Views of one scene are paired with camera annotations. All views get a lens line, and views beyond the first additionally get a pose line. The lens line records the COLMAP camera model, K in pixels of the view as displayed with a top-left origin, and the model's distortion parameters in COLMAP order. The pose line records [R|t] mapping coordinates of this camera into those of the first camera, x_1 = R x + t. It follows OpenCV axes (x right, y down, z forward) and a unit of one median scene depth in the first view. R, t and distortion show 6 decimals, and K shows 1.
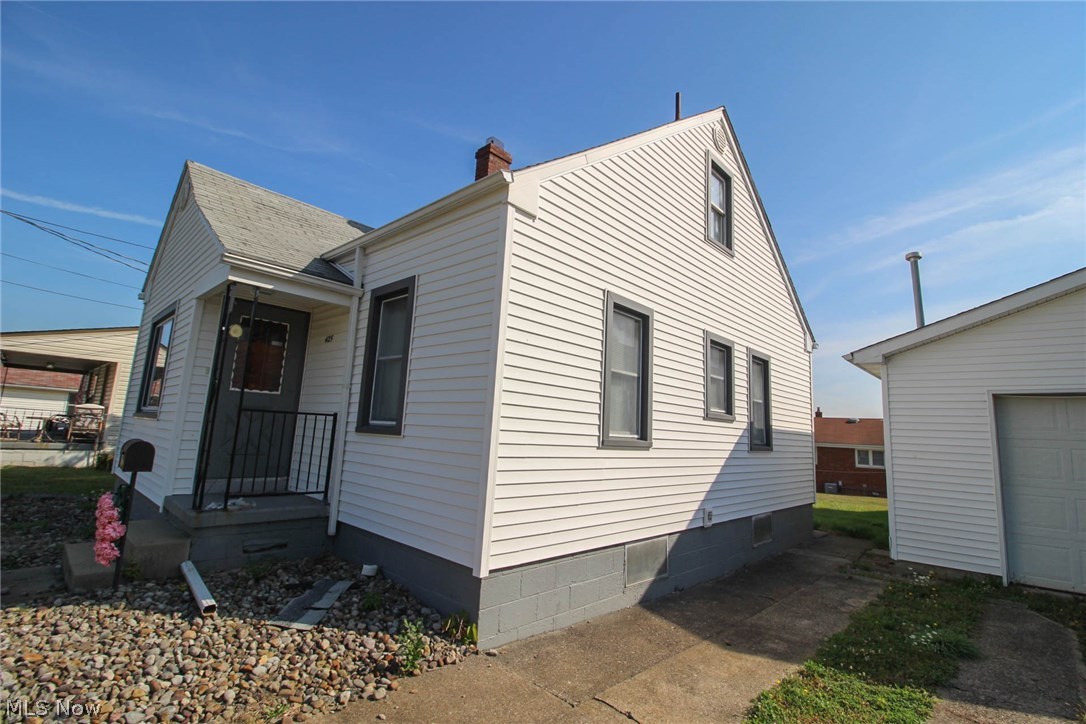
lens RADIAL K [[506.7, 0, 549.9], [0, 506.7, 350.4], [0, 0, 1]] dist [-0.001347, -0.012577]
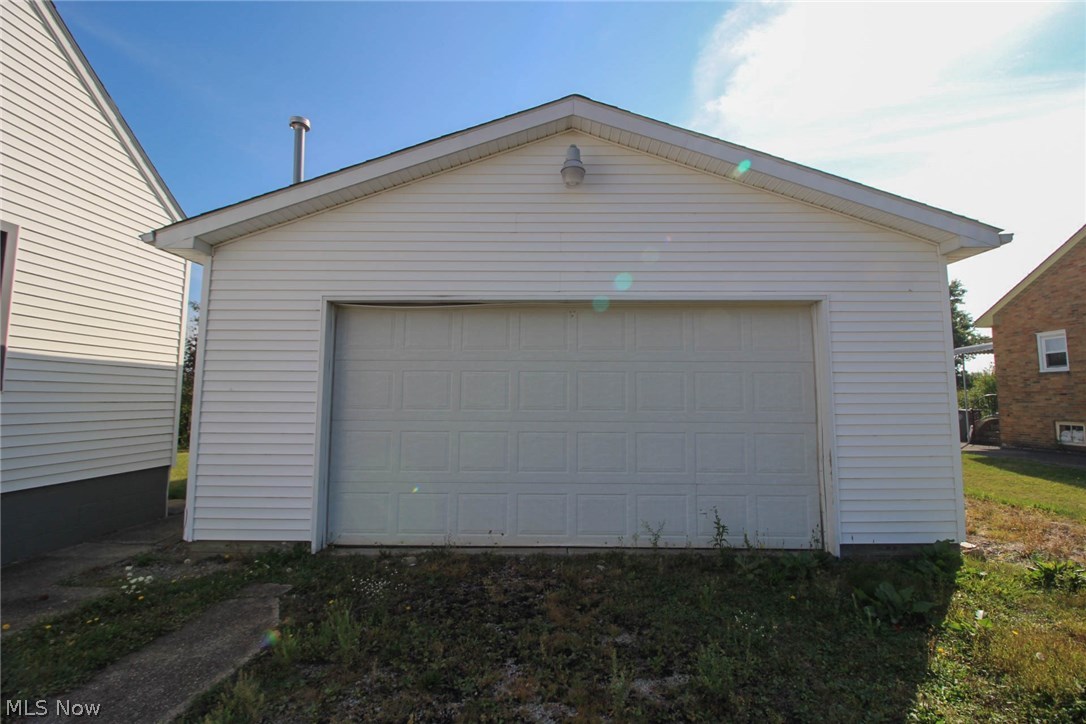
lens RADIAL K [[506.7, 0, 549.9], [0, 506.7, 350.4], [0, 0, 1]] dist [-0.001347, -0.012577]
pose [[0.742761, 0.012066, 0.669448, 0.634508], [-0.073396, 0.995280, 0.063495, 0.089735], [-0.665522, -0.096297, 0.740140, 0.219523]]
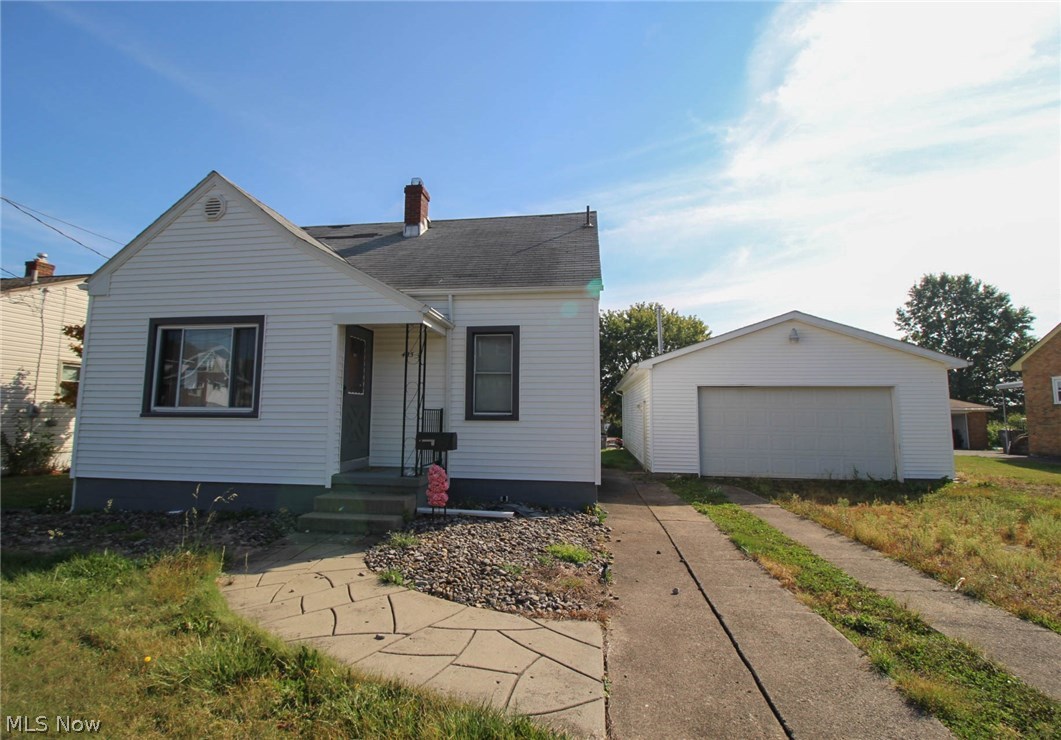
lens RADIAL K [[492.1, 0, 531.4], [0, 492.1, 362.4], [0, 0, 1]] dist [-0.000622, -0.012498]
pose [[0.826273, 0.015324, 0.563061, -0.805790], [-0.058490, 0.996560, 0.058710, -0.087526], [-0.560224, -0.081444, 0.824327, -0.257058]]
